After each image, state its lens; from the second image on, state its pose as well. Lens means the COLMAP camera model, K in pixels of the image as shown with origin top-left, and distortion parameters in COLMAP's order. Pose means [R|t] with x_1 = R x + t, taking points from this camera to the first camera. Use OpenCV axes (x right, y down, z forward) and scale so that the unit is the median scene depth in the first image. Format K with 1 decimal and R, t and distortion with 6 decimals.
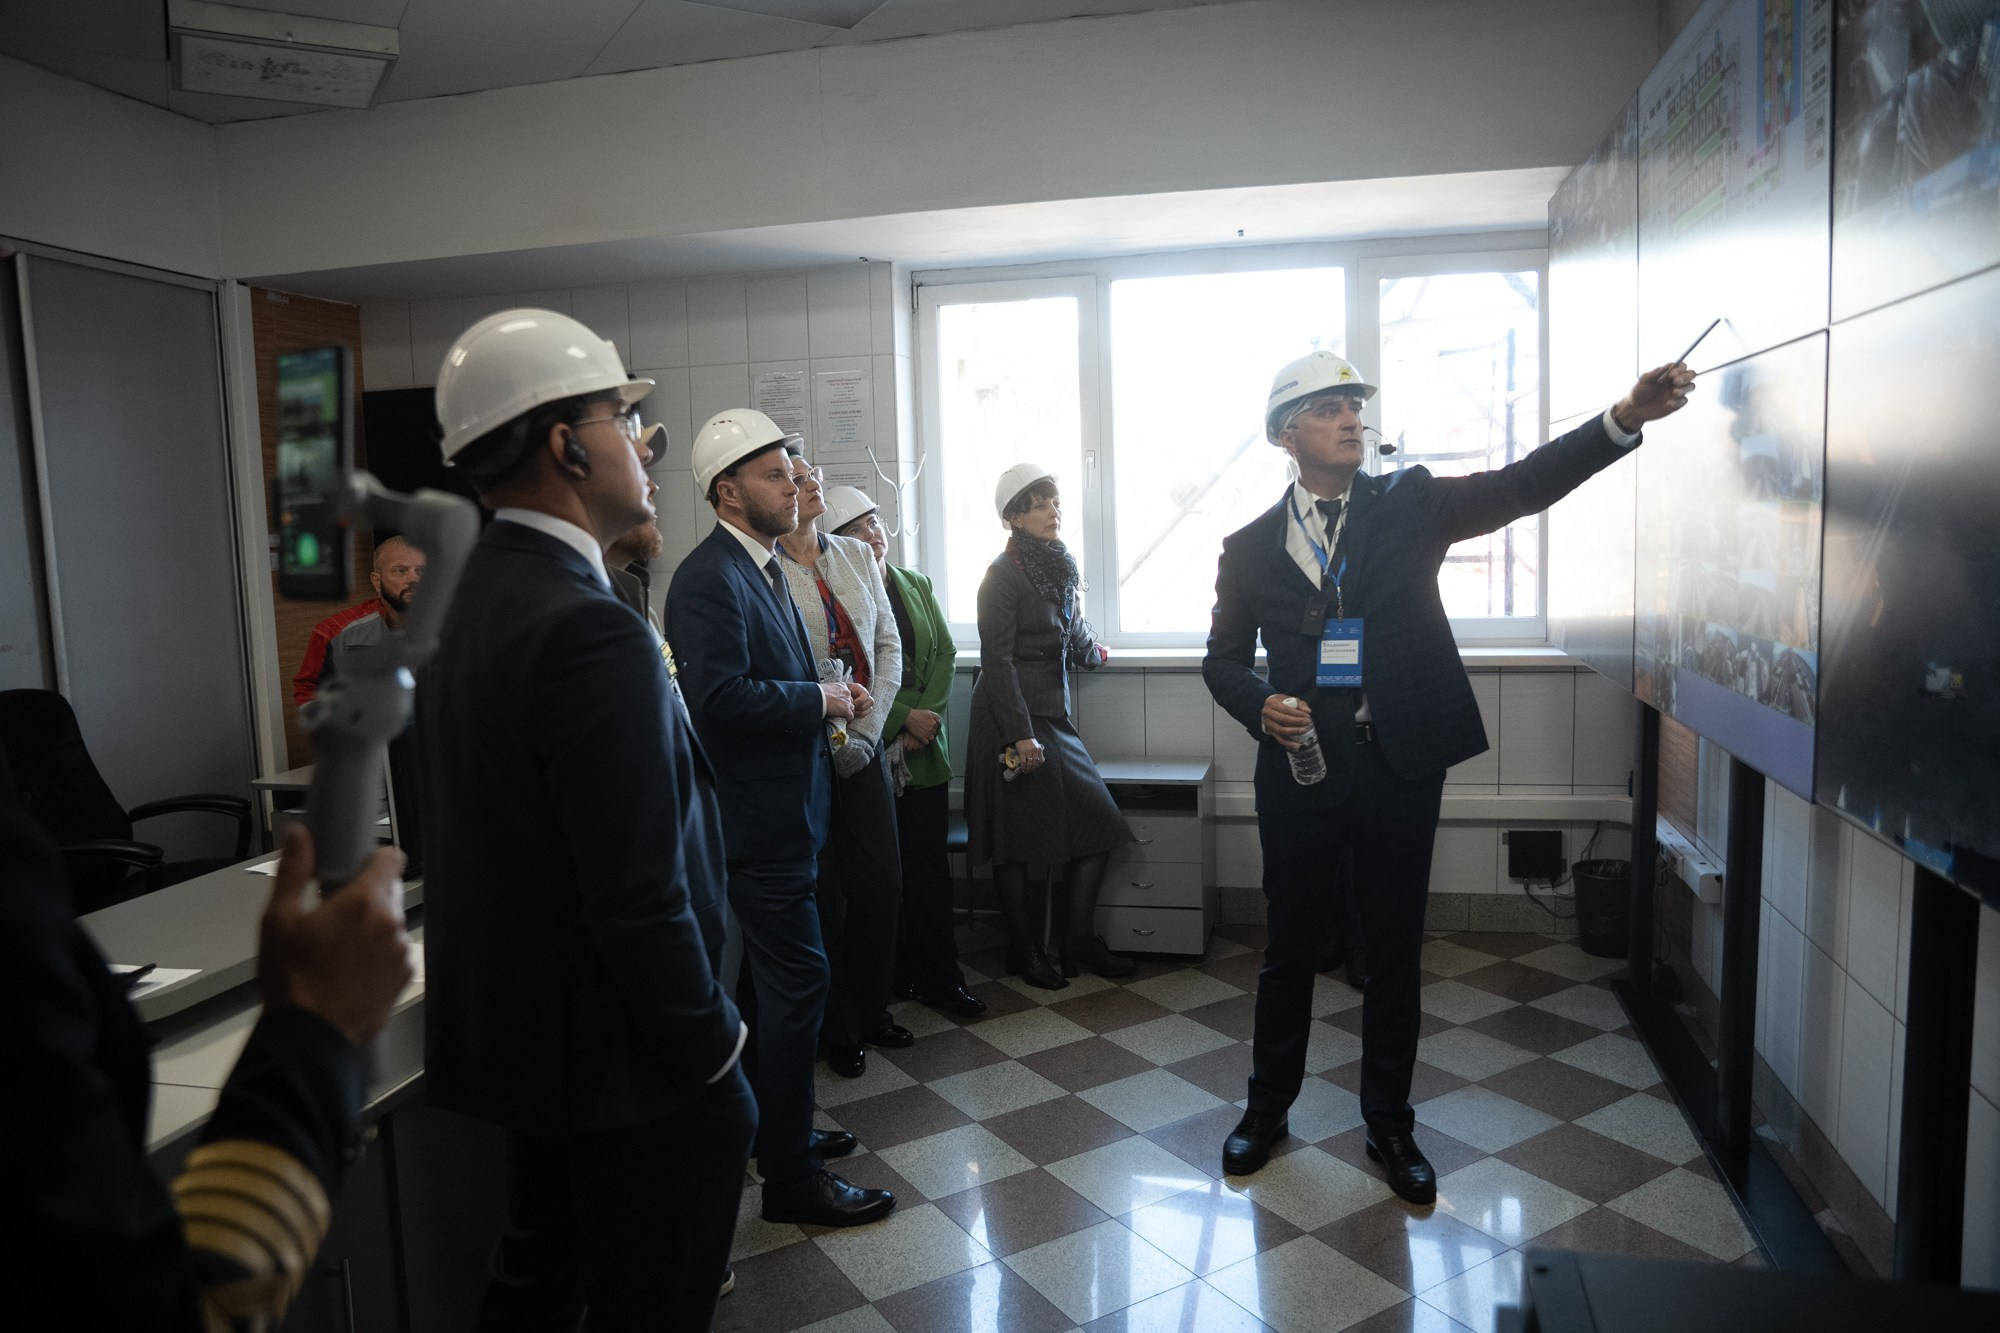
lens RADIAL K [[1357.1, 0, 1000.0], [0, 1357.1, 664.4], [0, 0, 1]] dist [-0.101989, 0.056418]
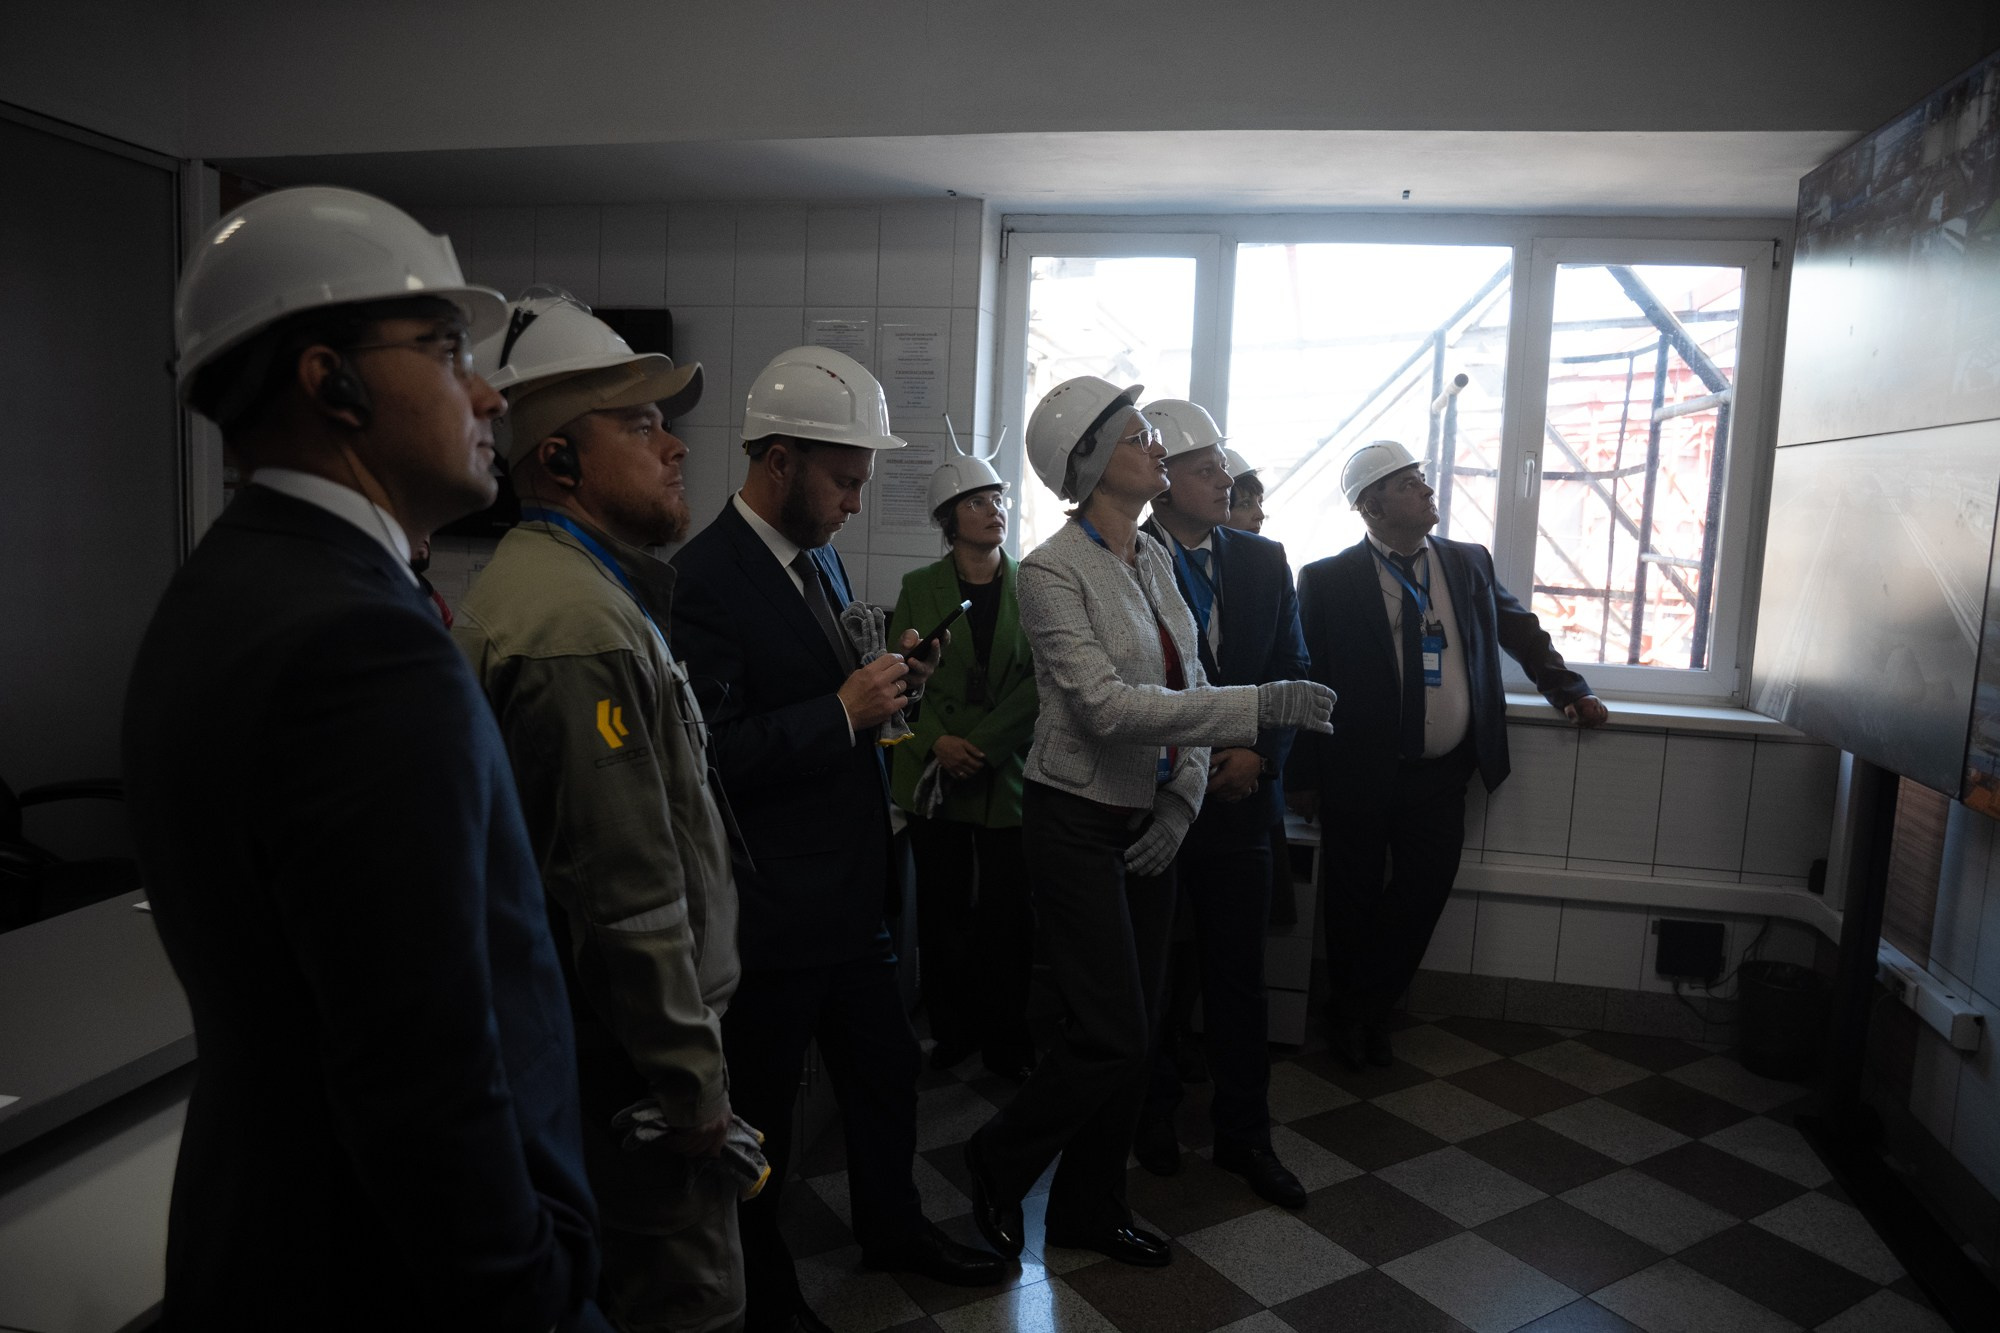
lens RADIAL K [[1357.1, 0, 1005.7], [0, 1357.1, 660.6], [0, 0, 1]] dist [-0.101989, 0.056418]
pose [[0.997408, 0.070604, 0.013832, -0.063054], [-0.070710, 0.997470, 0.007312, -0.017847], [-0.013280, -0.008271, 0.999878, 0.164339]]
